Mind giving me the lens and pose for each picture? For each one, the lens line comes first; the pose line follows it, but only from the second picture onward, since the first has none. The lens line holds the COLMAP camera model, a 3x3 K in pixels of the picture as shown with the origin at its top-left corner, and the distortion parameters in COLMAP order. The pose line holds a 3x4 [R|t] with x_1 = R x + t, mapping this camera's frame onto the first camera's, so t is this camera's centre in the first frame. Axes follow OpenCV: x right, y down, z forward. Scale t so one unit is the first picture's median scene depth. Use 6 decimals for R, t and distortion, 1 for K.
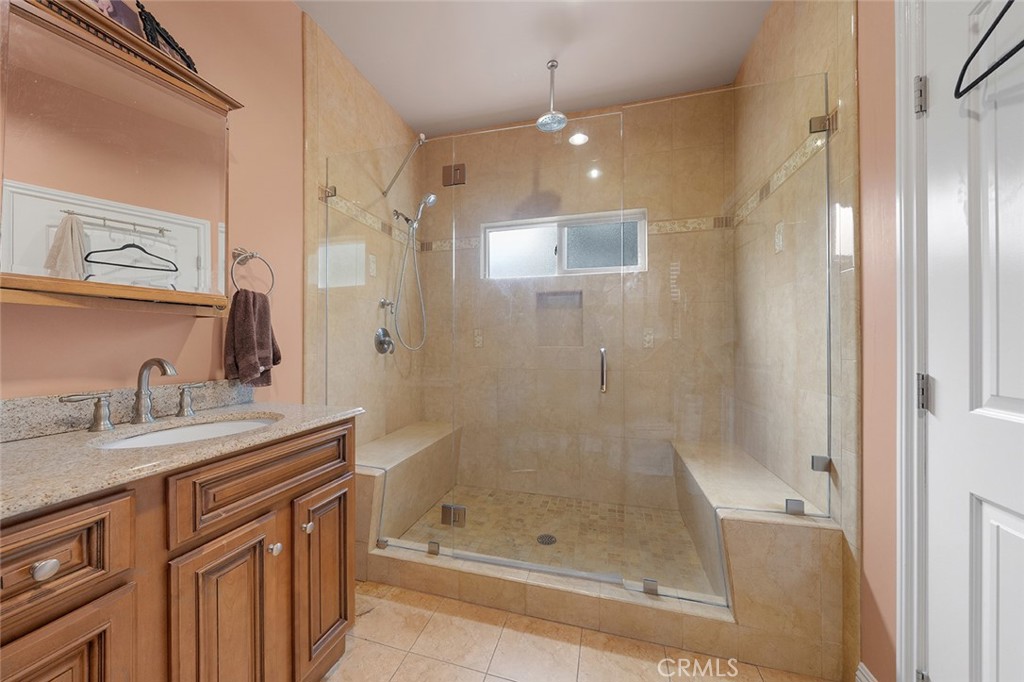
lens RADIAL K [[357.7, 0, 507.9], [0, 357.7, 340.1], [0, 0, 1]] dist [-0.004425, 0.000025]
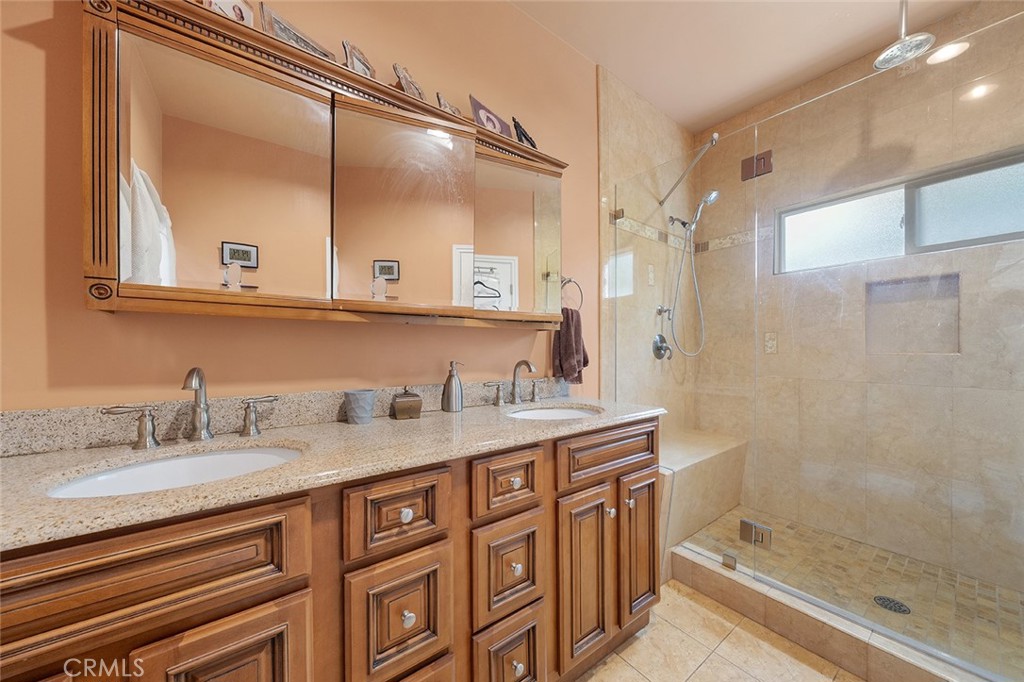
lens RADIAL K [[357.7, 0, 512.5], [0, 357.7, 351.1], [0, 0, 1]] dist [-0.004425, 0.000025]
pose [[0.791628, 0.001264, -0.611002, -0.084275], [0.007569, 0.999901, 0.011875, -0.001821], [0.610956, -0.014026, 0.791540, -0.111340]]
